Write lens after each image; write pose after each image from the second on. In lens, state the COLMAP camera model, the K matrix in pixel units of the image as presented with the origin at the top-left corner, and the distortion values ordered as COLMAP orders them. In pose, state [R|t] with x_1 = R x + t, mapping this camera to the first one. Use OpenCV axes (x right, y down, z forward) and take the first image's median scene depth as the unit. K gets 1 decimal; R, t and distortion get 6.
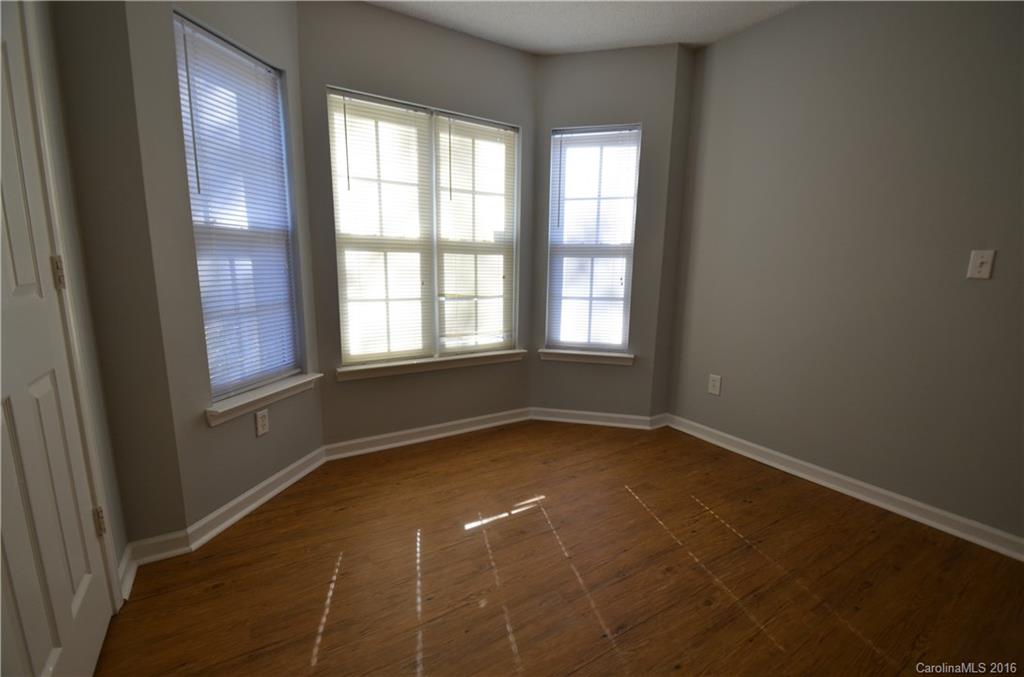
lens RADIAL K [[444.3, 0, 515.1], [0, 444.3, 347.4], [0, 0, 1]] dist [-0.000484, -0.000432]
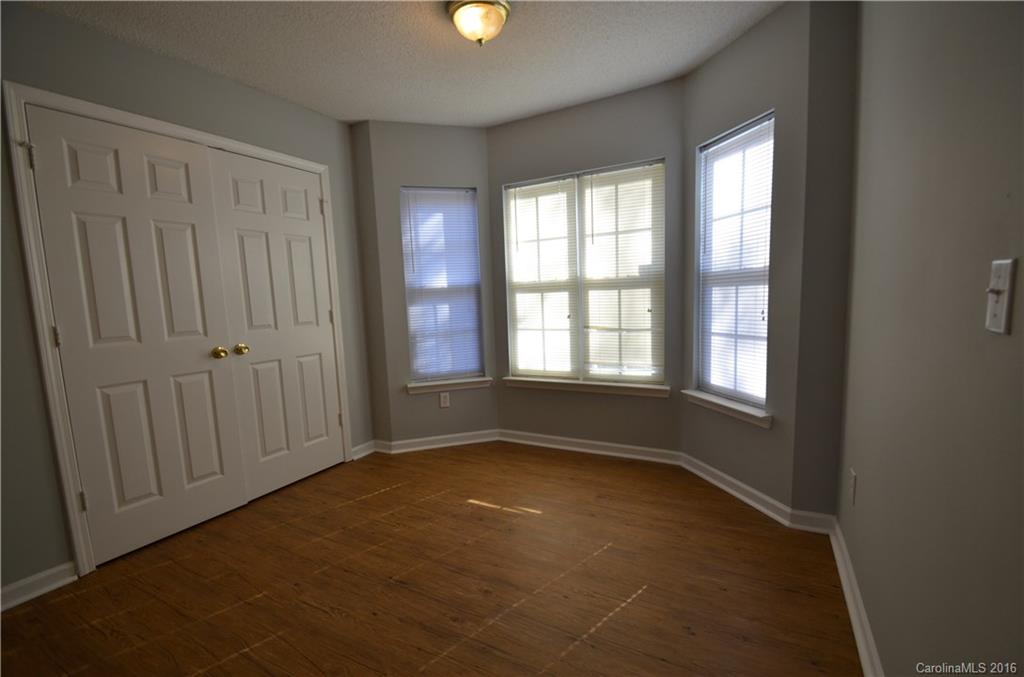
lens RADIAL K [[444.3, 0, 515.1], [0, 444.3, 347.4], [0, 0, 1]] dist [-0.000484, -0.000432]
pose [[0.485105, 0.069725, -0.871672, 0.759545], [-0.109060, 0.993857, 0.018804, -0.068007], [0.867628, 0.085943, 0.489729, 0.288447]]
